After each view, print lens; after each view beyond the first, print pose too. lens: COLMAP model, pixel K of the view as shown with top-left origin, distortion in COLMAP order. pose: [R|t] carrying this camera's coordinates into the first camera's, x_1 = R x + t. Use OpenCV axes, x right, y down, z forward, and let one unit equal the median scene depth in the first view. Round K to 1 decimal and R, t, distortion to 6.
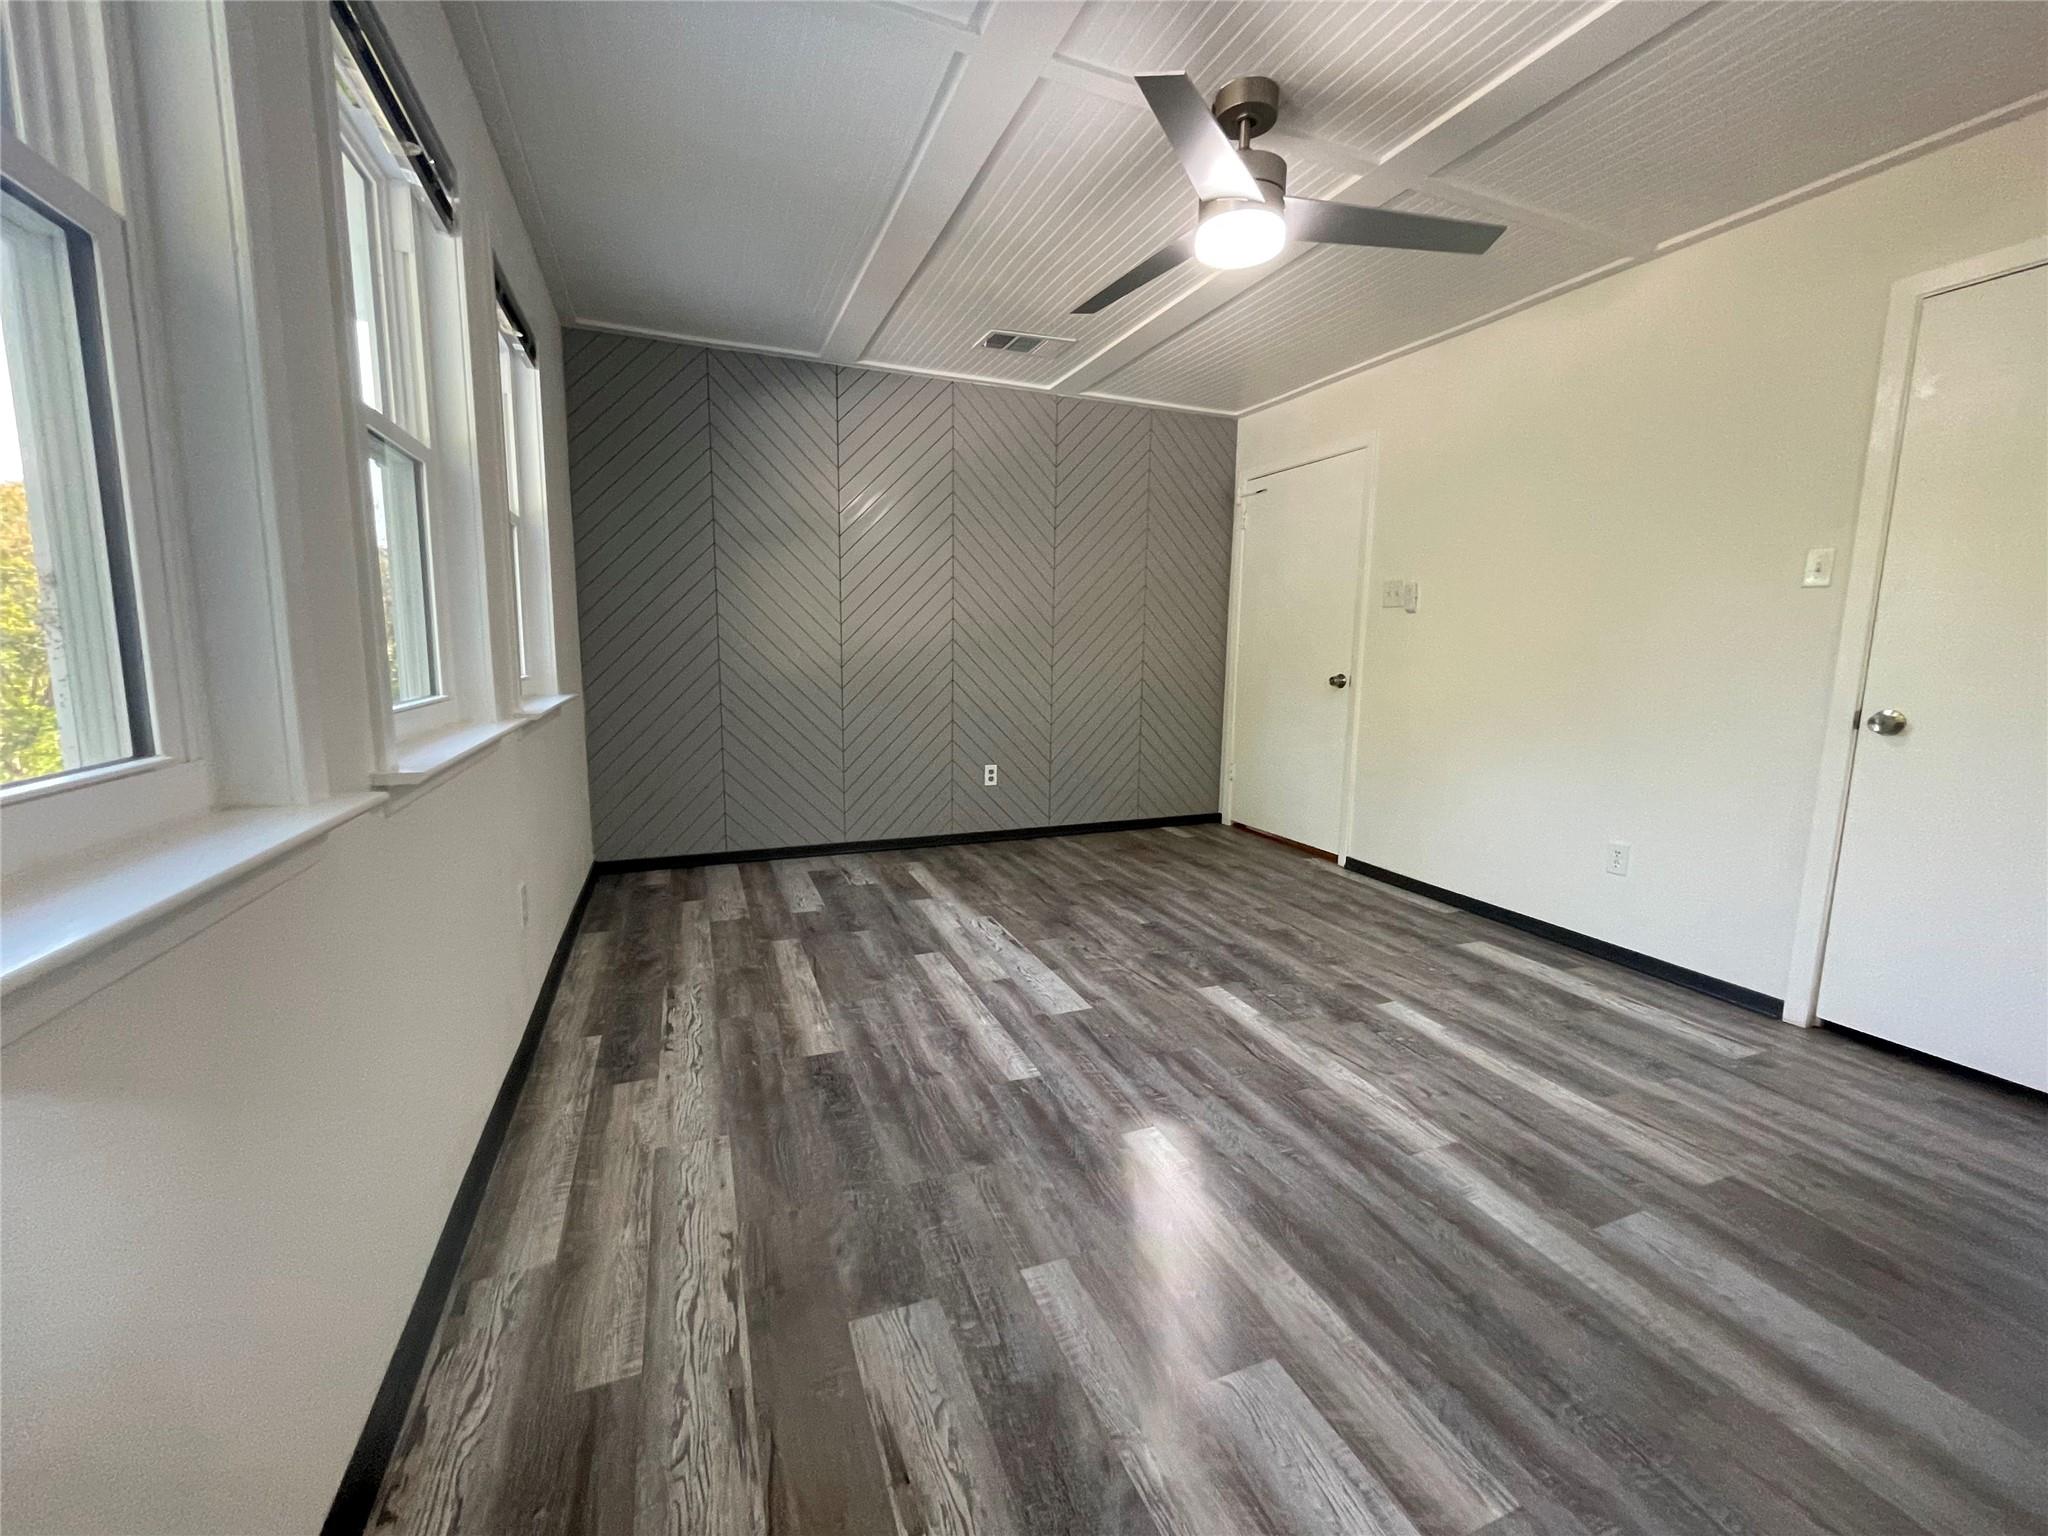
lens RADIAL K [[825.7, 0, 1023.1], [0, 825.7, 765.1], [0, 0, 1]] dist [-0.003687, 0.000088]
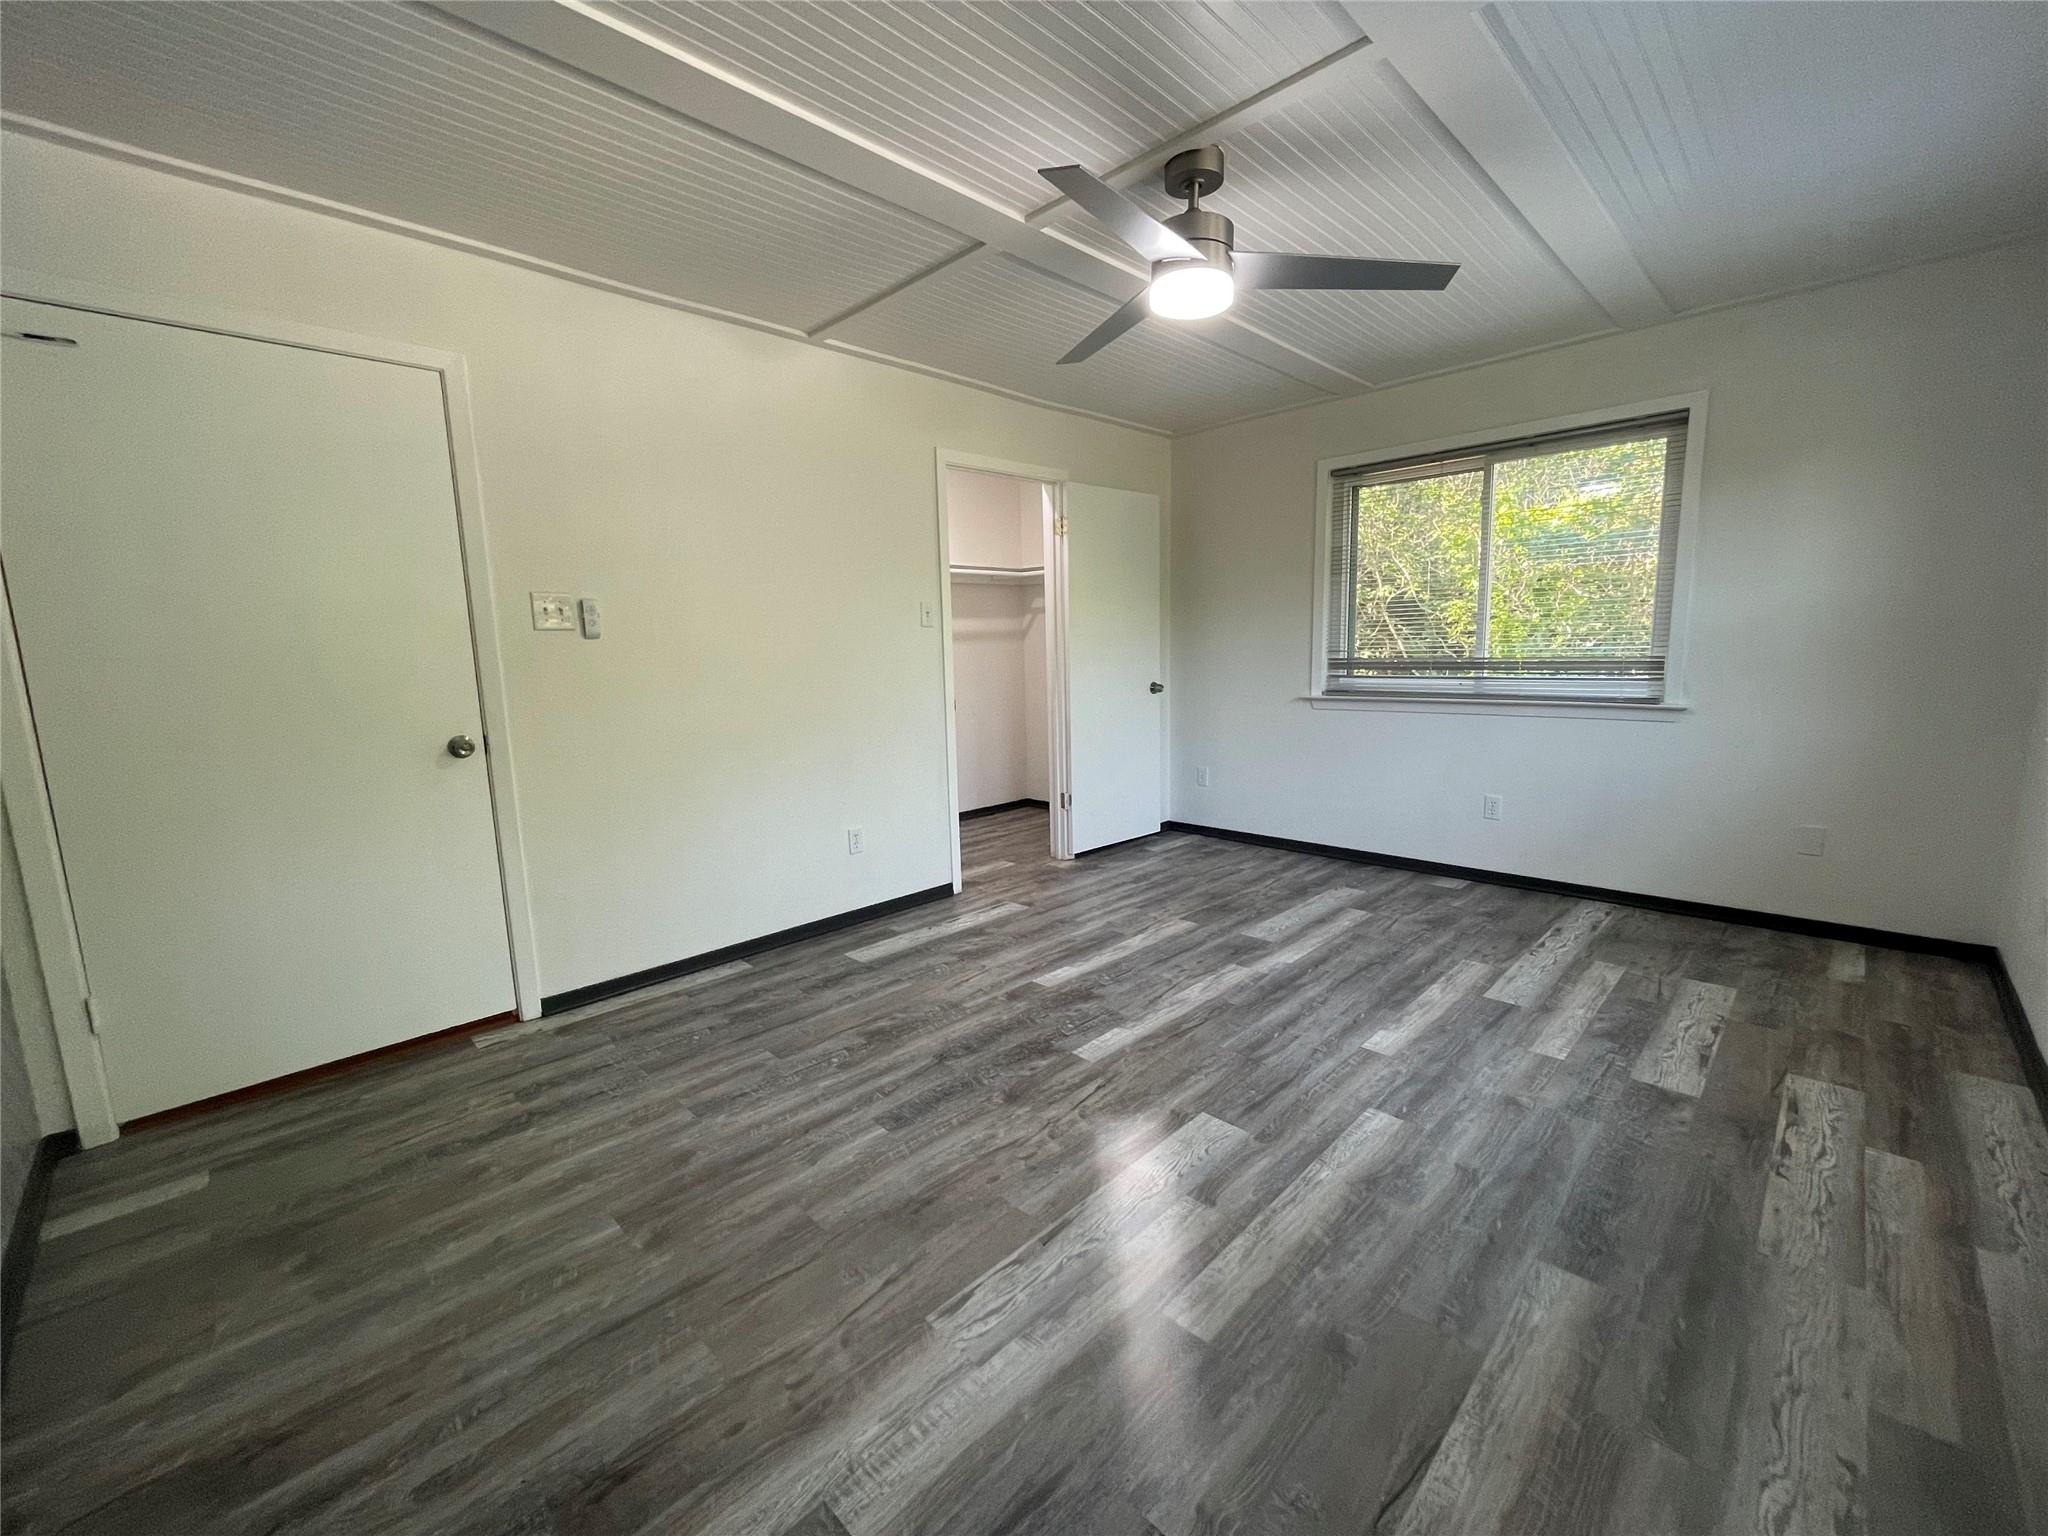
lens RADIAL K [[825.7, 0, 1024.9], [0, 825.7, 763.6], [0, 0, 1]] dist [-0.003687, 0.000088]
pose [[-0.387430, -0.141082, 0.911040, -0.820299], [0.151753, 0.964981, 0.213970, -0.377619], [-0.909323, 0.221151, -0.352453, 2.003062]]
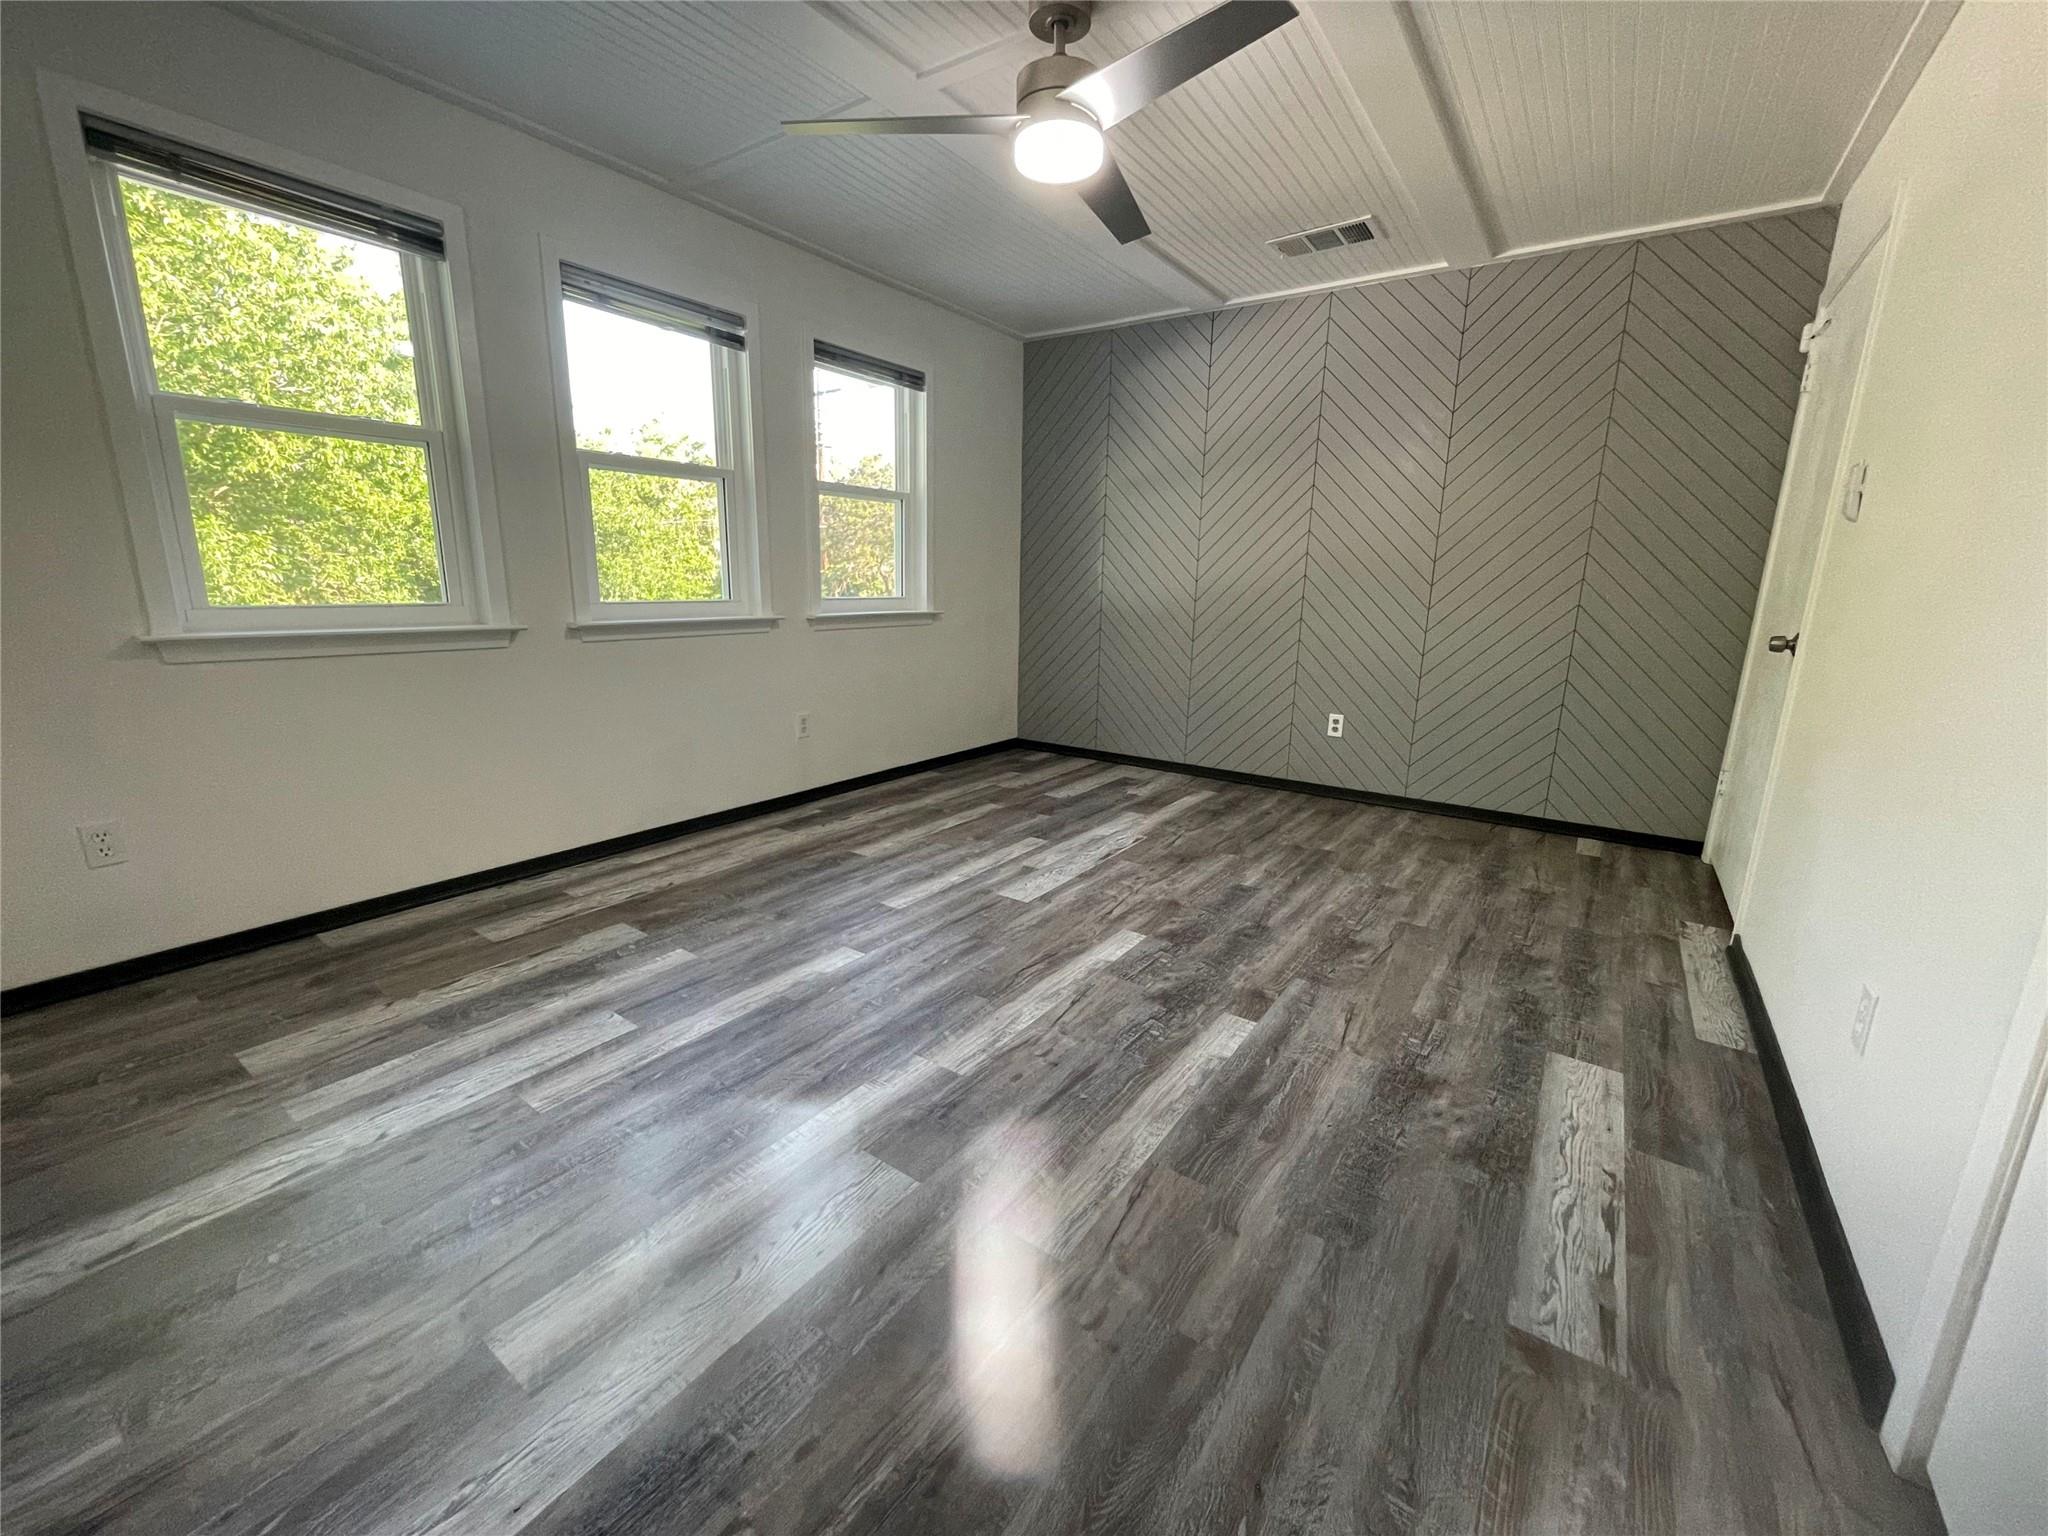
lens RADIAL K [[825.7, 0, 1025.9], [0, 825.7, 766.6], [0, 0, 1]] dist [-0.003687, 0.000088]
pose [[0.543107, 0.186992, -0.818578, 1.395791], [-0.133692, 0.981708, 0.135556, -0.055598], [0.828952, 0.035816, 0.558172, 0.529385]]
